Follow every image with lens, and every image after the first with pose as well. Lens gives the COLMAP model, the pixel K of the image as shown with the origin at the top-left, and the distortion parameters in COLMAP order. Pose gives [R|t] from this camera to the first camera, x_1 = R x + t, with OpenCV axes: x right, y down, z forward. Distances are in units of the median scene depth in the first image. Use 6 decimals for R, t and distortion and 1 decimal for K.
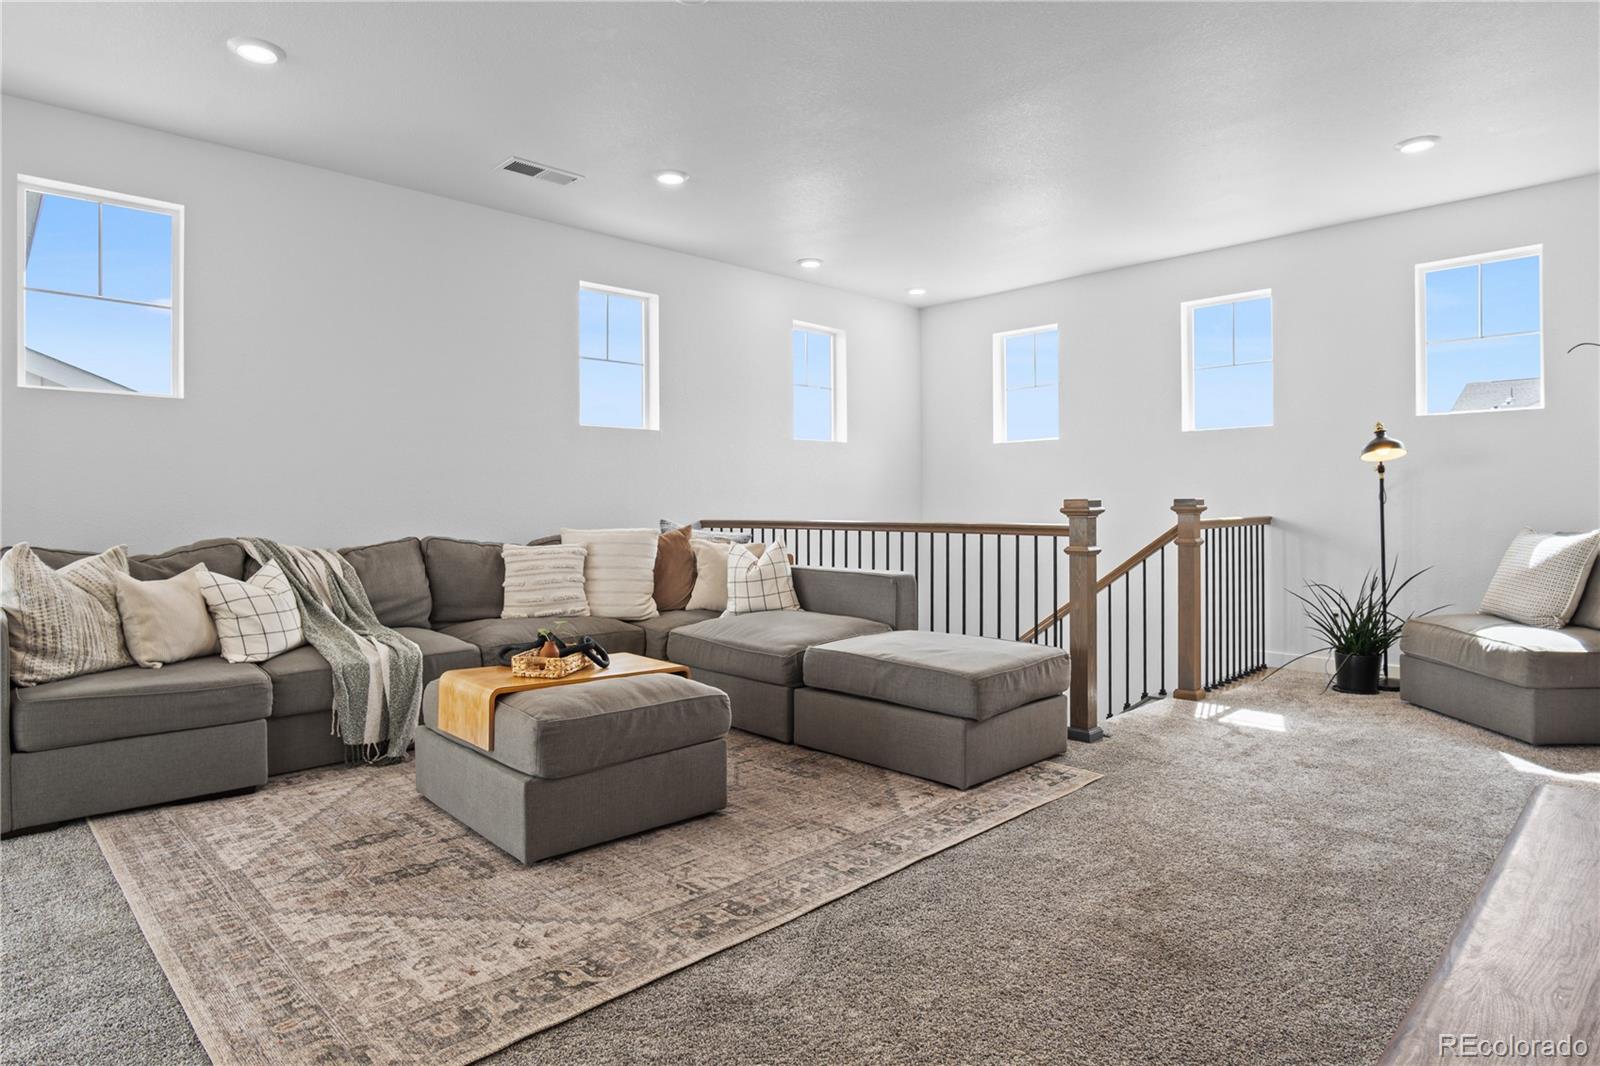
lens RADIAL K [[881.3, 0, 802.7], [0, 881.3, 512.8], [0, 0, 1]] dist [-0.027327, 0.002381]
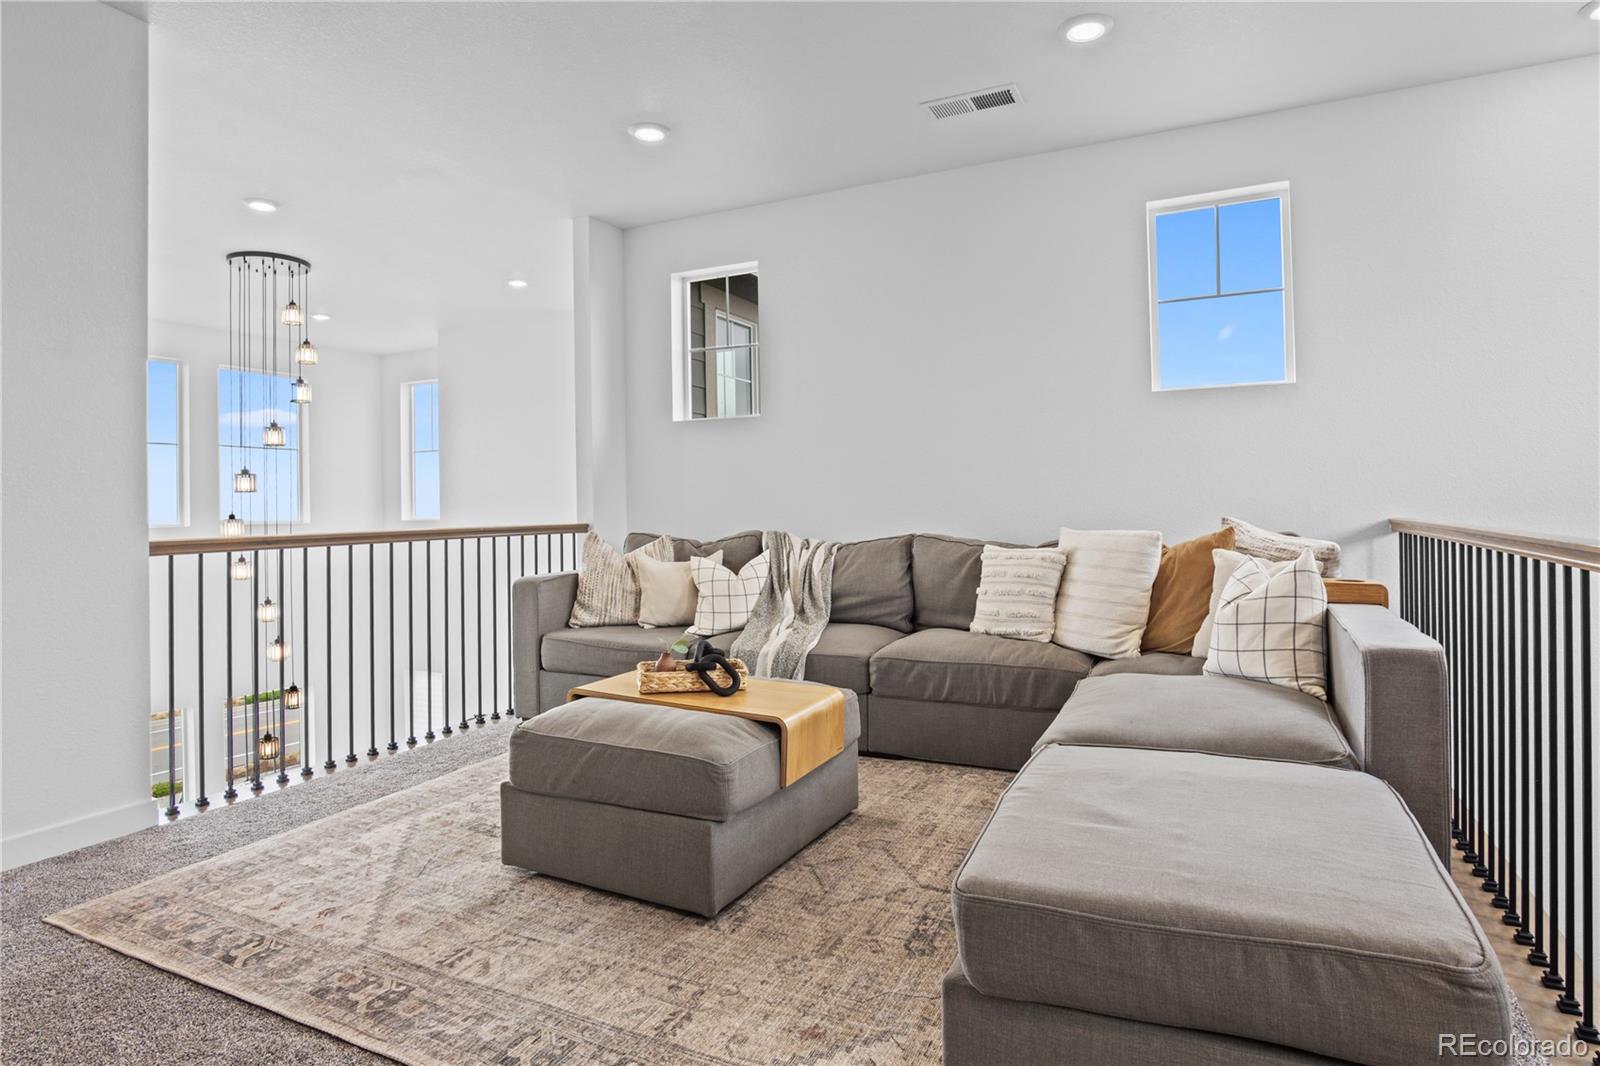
lens RADIAL K [[881.3, 0, 802.7], [0, 881.3, 512.8], [0, 0, 1]] dist [-0.027327, 0.002381]
pose [[0.338418, 0.002109, -0.940993, 0.743405], [0.004624, 0.999982, 0.003904, 0.002056], [0.940984, -0.005672, 0.338402, 1.004643]]
